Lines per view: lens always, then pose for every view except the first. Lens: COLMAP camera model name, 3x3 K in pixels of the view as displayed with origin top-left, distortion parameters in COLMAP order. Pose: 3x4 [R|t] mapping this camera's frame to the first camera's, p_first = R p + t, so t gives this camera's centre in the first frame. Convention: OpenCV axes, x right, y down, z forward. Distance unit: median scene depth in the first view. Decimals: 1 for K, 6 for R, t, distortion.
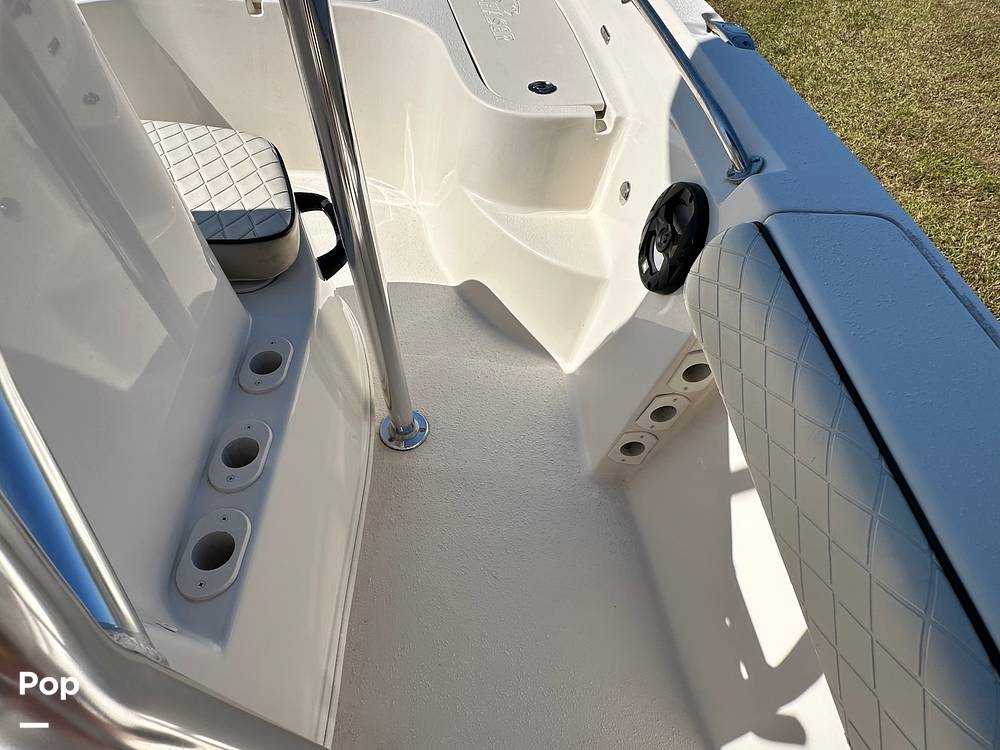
lens RADIAL K [[549.8, 0, 497.0], [0, 549.8, 387.0], [0, 0, 1]] dist [-0.001872, -0.000080]
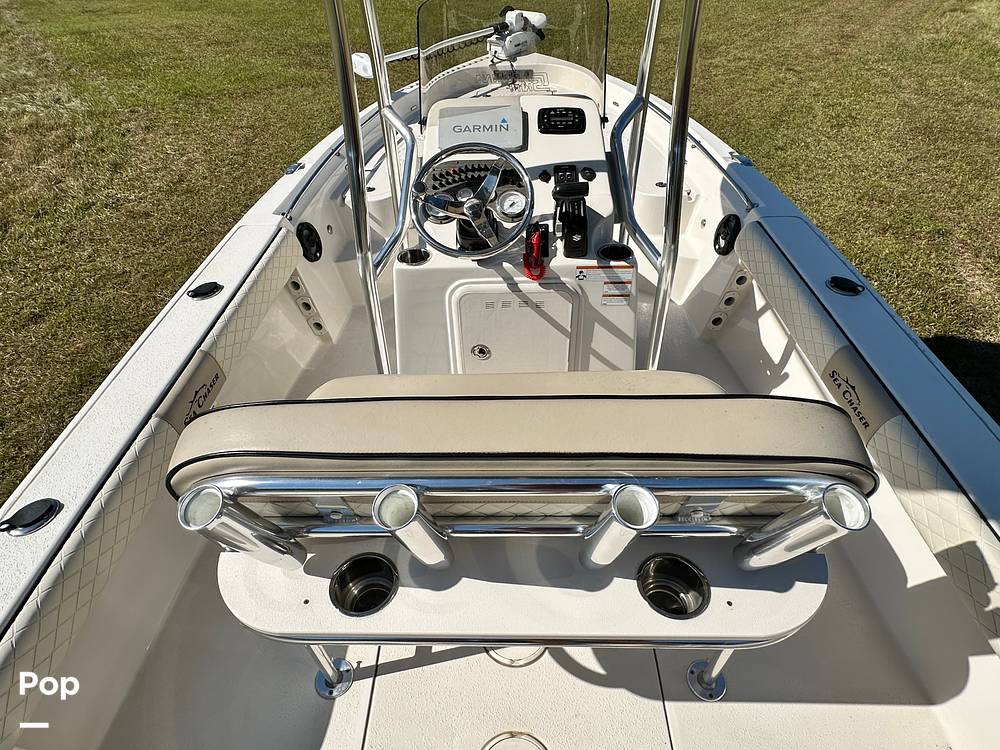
lens RADIAL K [[548.4, 0, 500.9], [0, 548.4, 384.3], [0, 0, 1]] dist [-0.003155, -0.000382]
pose [[0.997913, -0.037855, -0.052319, -0.538752], [0.029559, 0.988074, -0.151115, 0.660981], [0.057416, 0.149253, 0.987131, -1.280784]]
